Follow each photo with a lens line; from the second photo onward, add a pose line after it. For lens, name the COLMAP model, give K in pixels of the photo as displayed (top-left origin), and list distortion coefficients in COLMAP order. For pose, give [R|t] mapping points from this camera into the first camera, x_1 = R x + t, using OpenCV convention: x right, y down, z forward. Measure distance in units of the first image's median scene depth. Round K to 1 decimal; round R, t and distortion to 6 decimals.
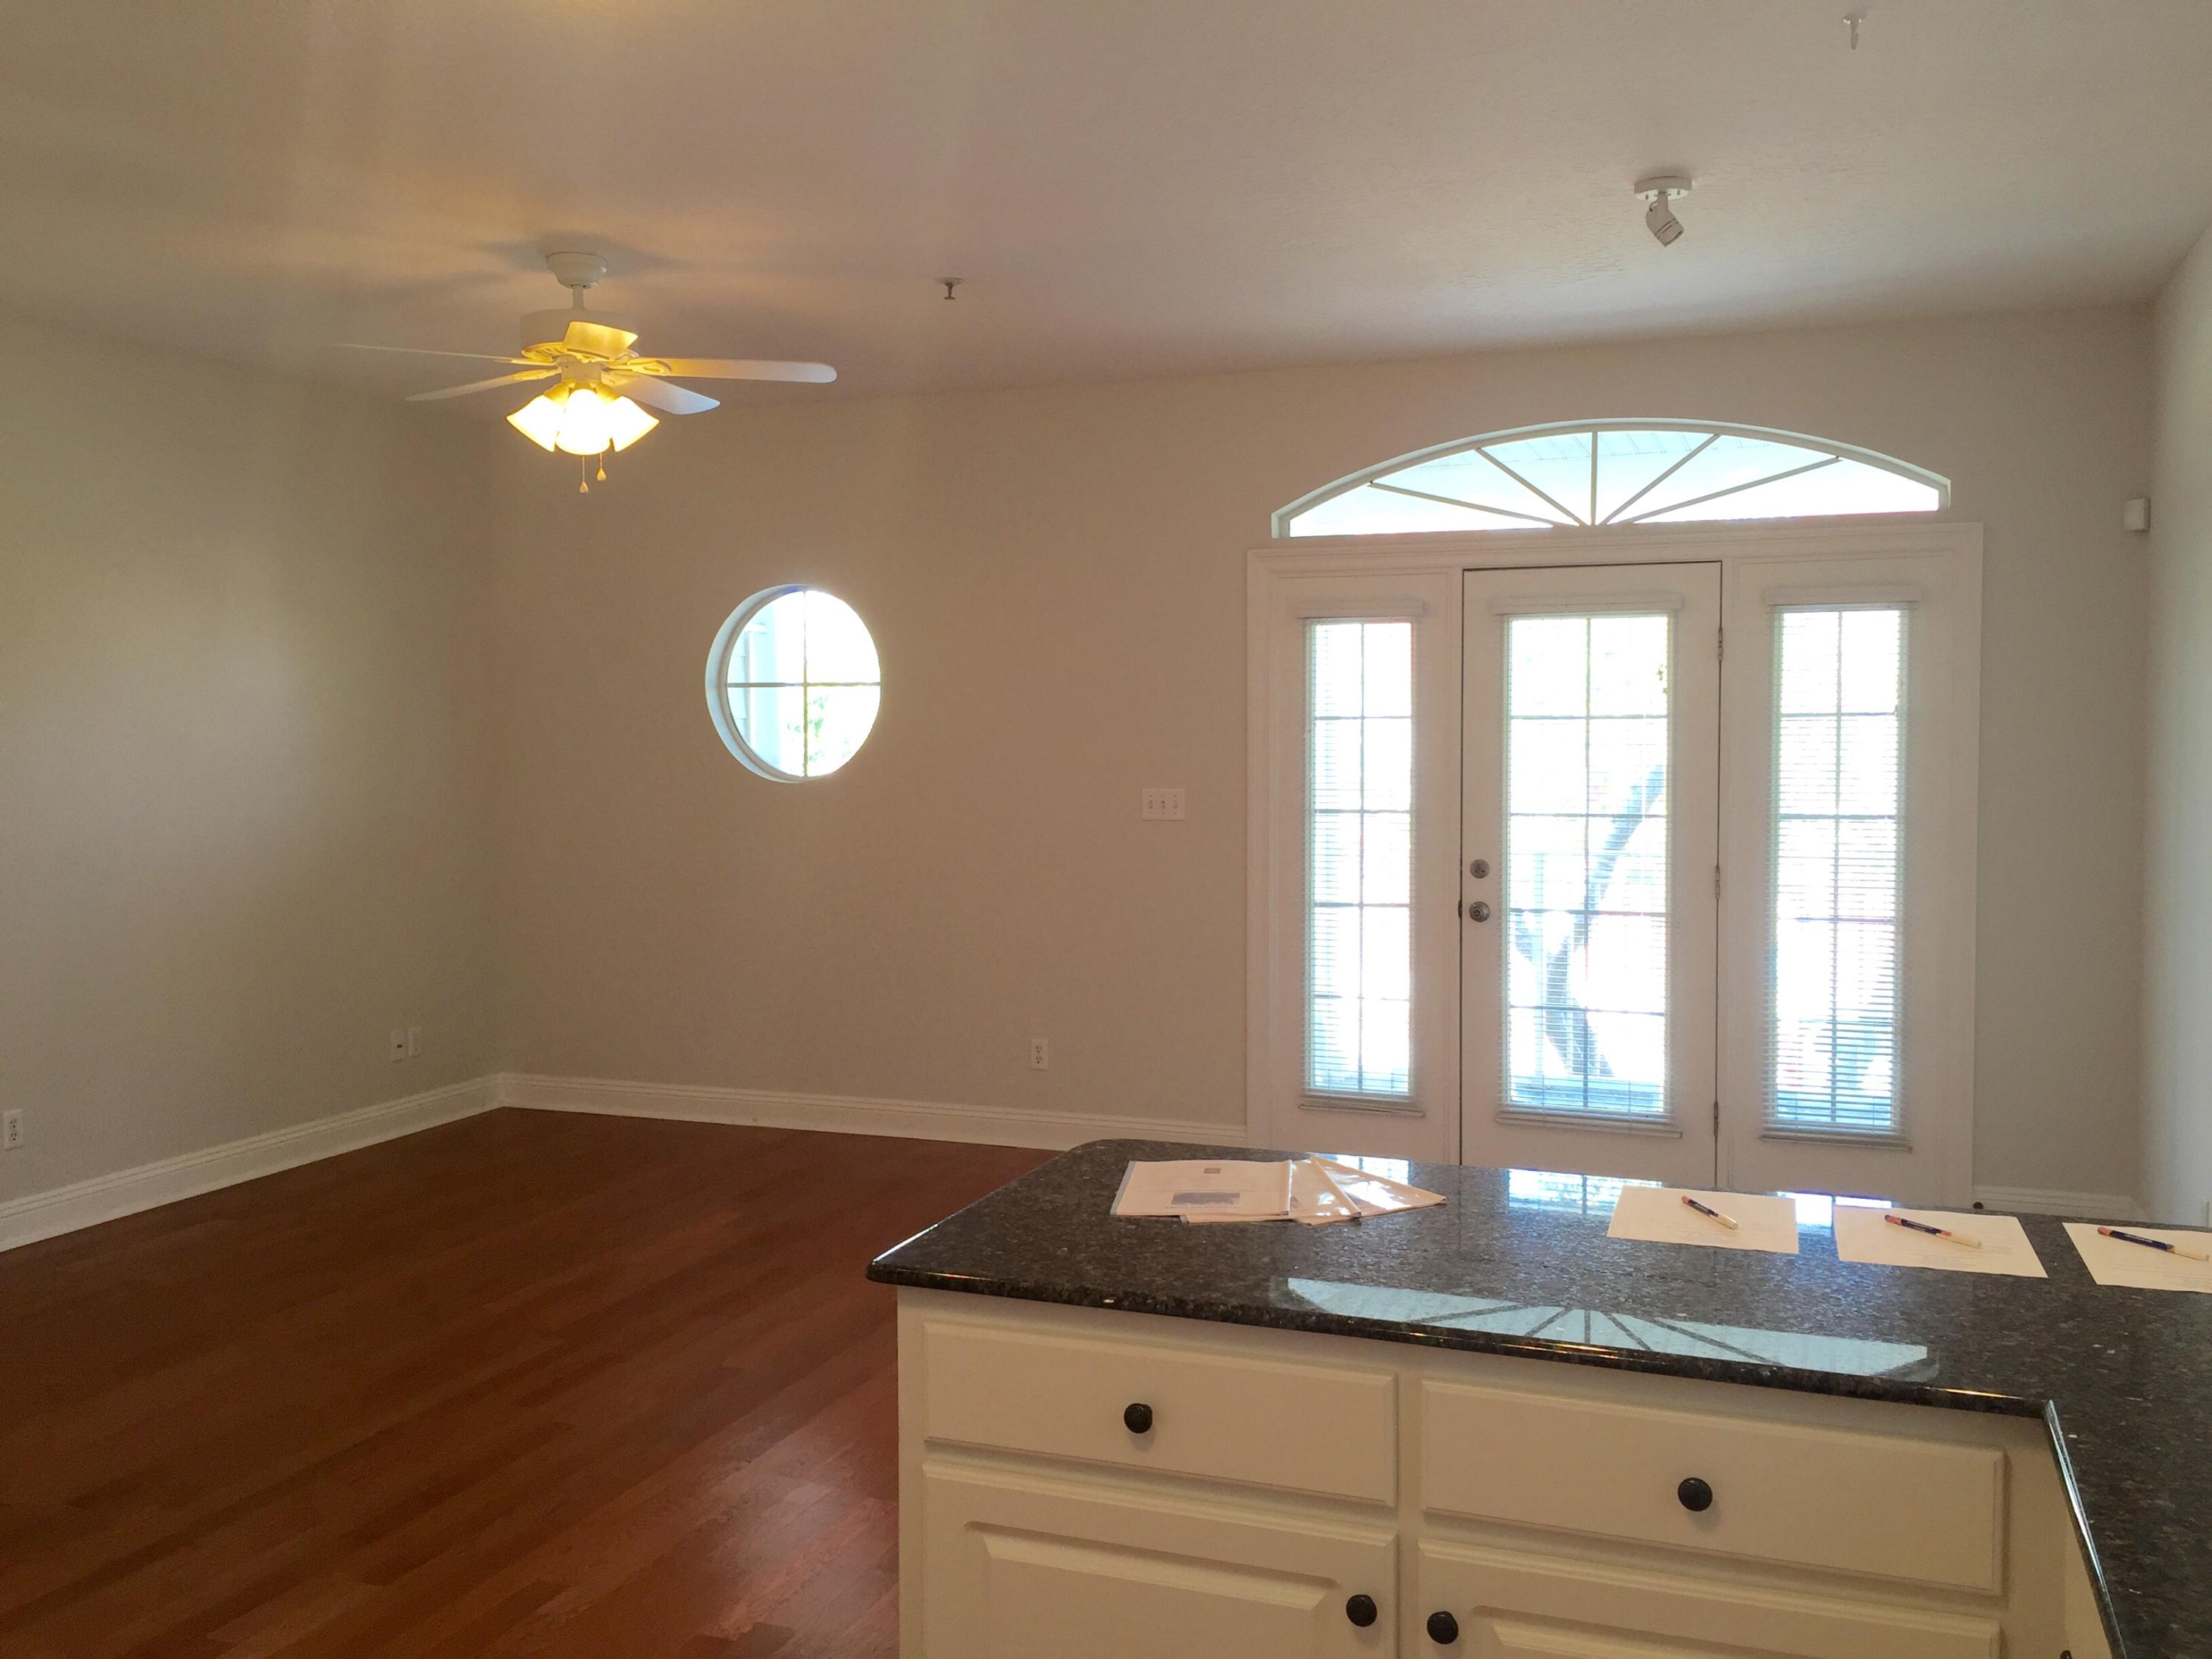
lens RADIAL K [[1894.8, 0, 1105.6], [0, 1894.8, 814.7], [0, 0, 1]] dist [0.090590, -0.122591]
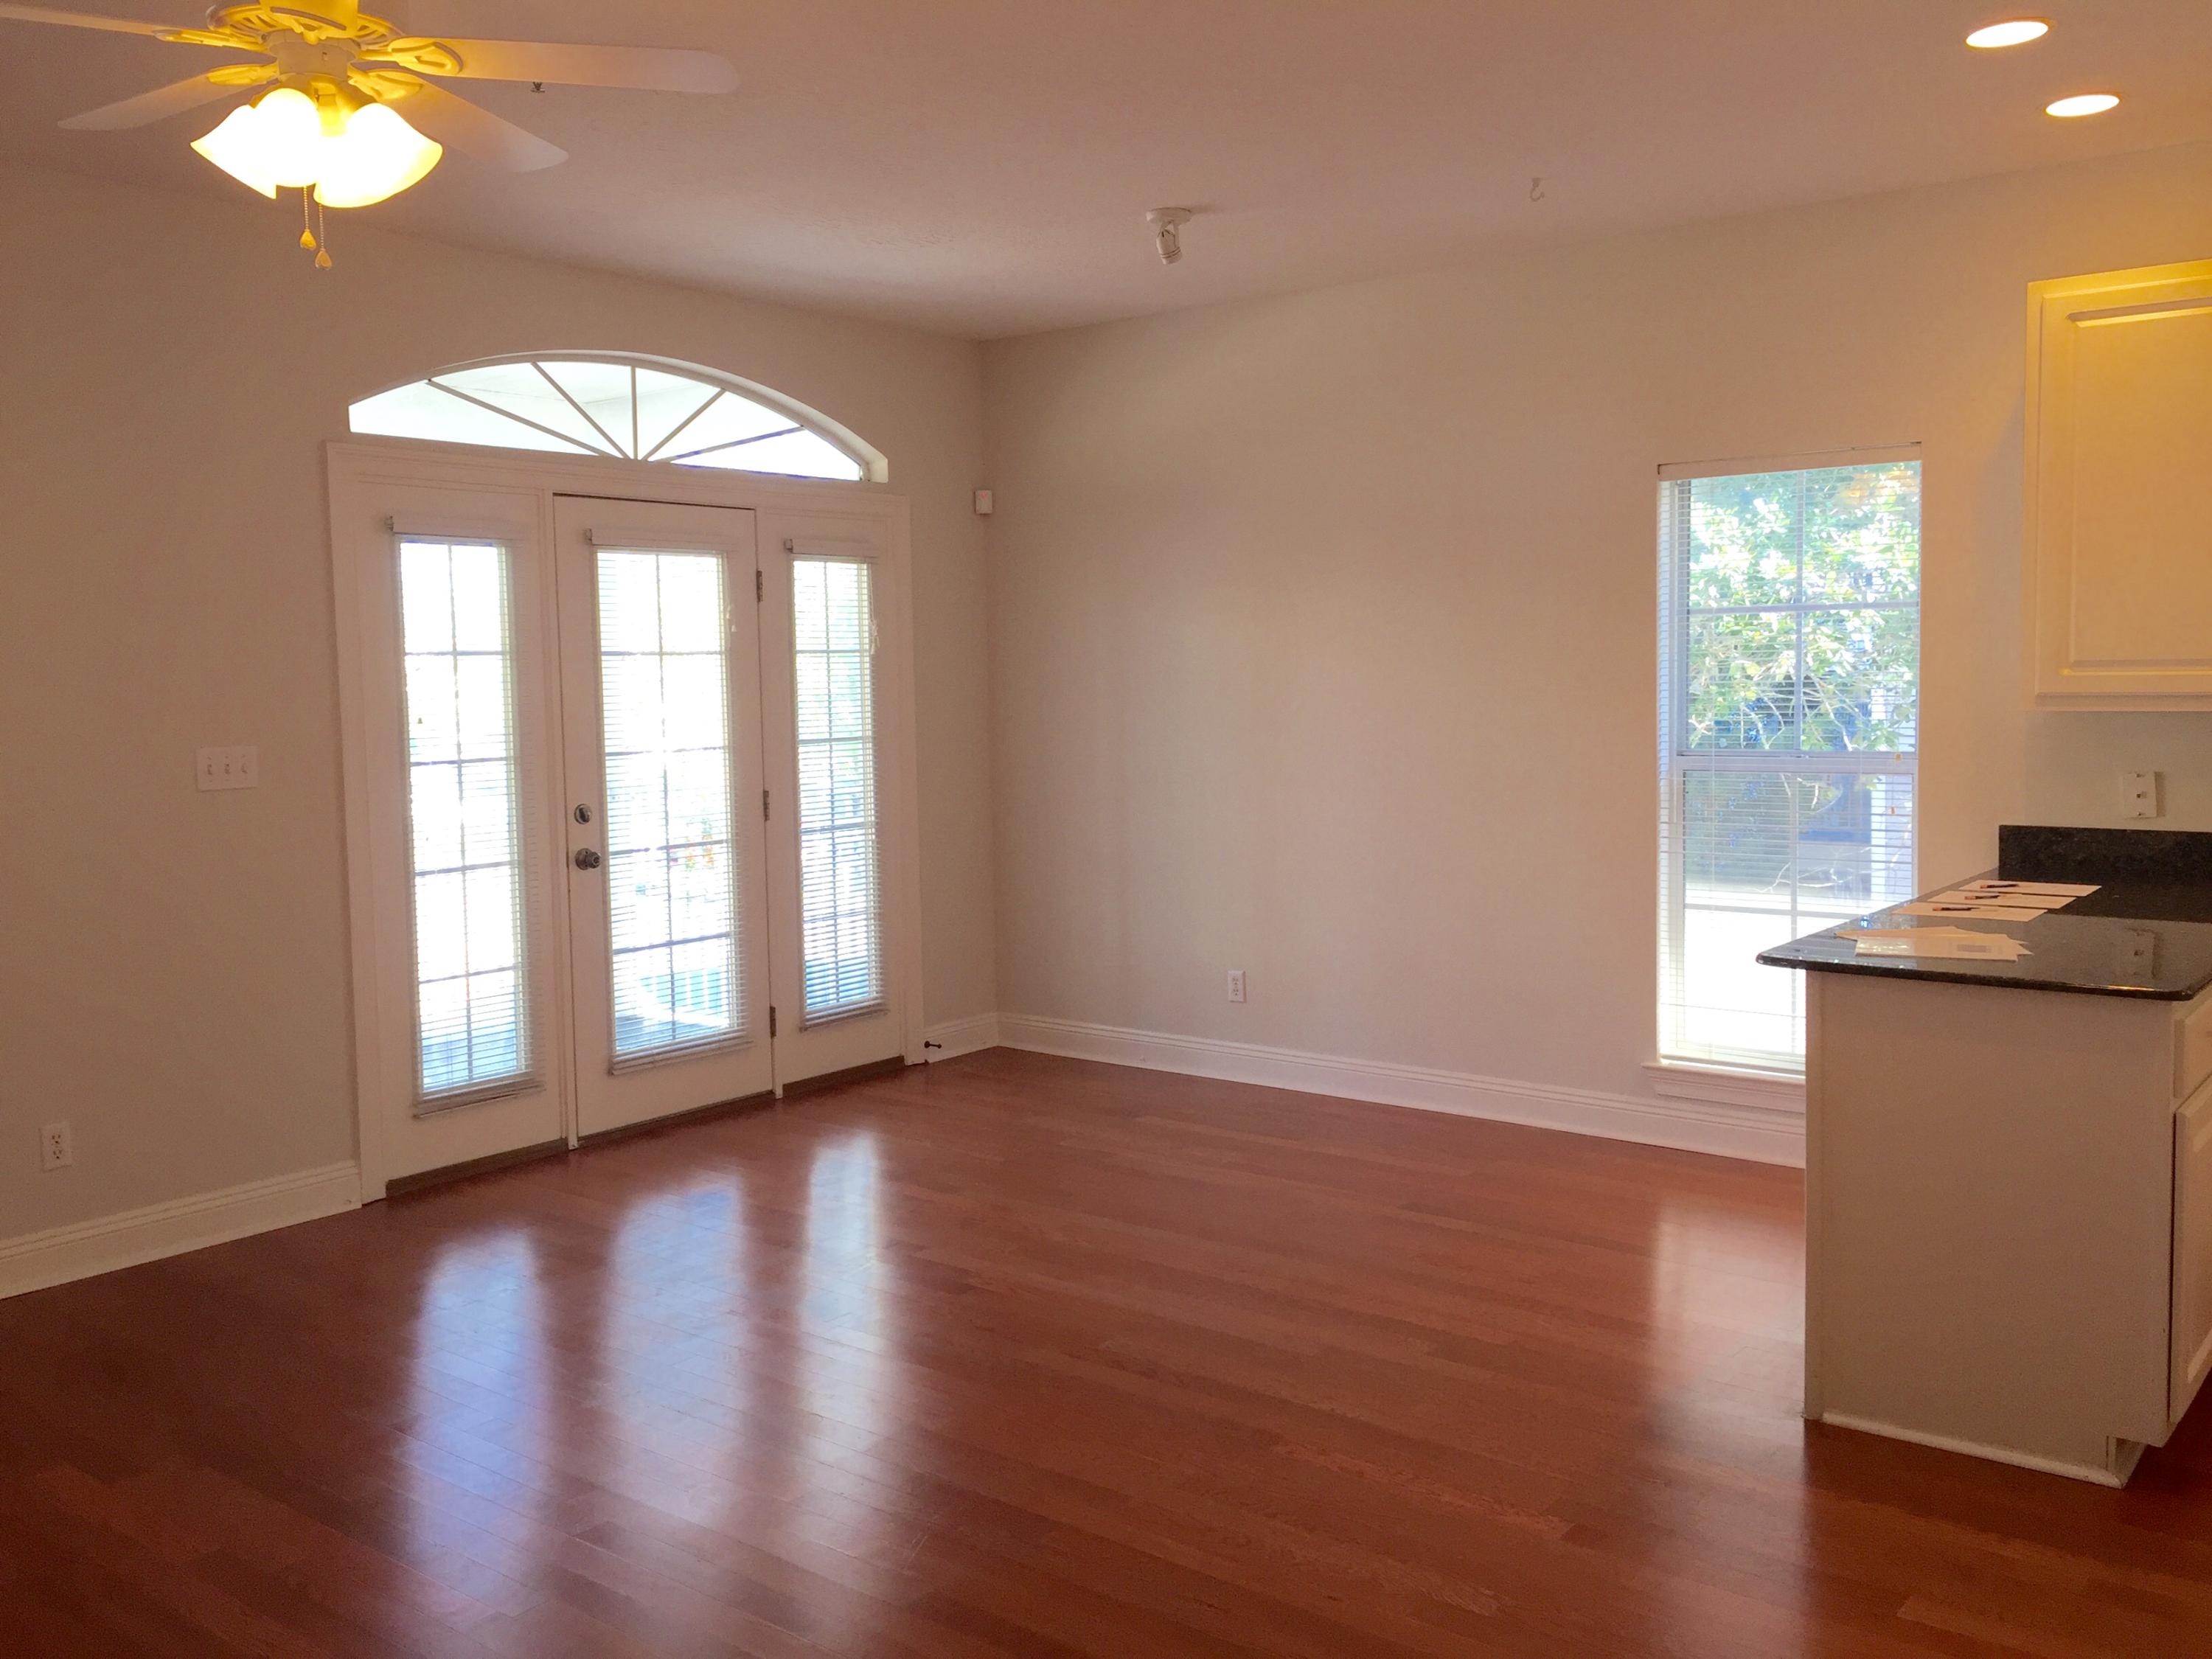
lens RADIAL K [[1890.3, 0, 1107.0], [0, 1890.3, 793.9], [0, 0, 1]] dist [0.099233, -0.128386]
pose [[0.308944, -0.069531, 0.948535, -0.619813], [0.055613, 0.996938, 0.054965, -0.018959], [-0.949453, 0.035770, 0.311864, 0.458984]]
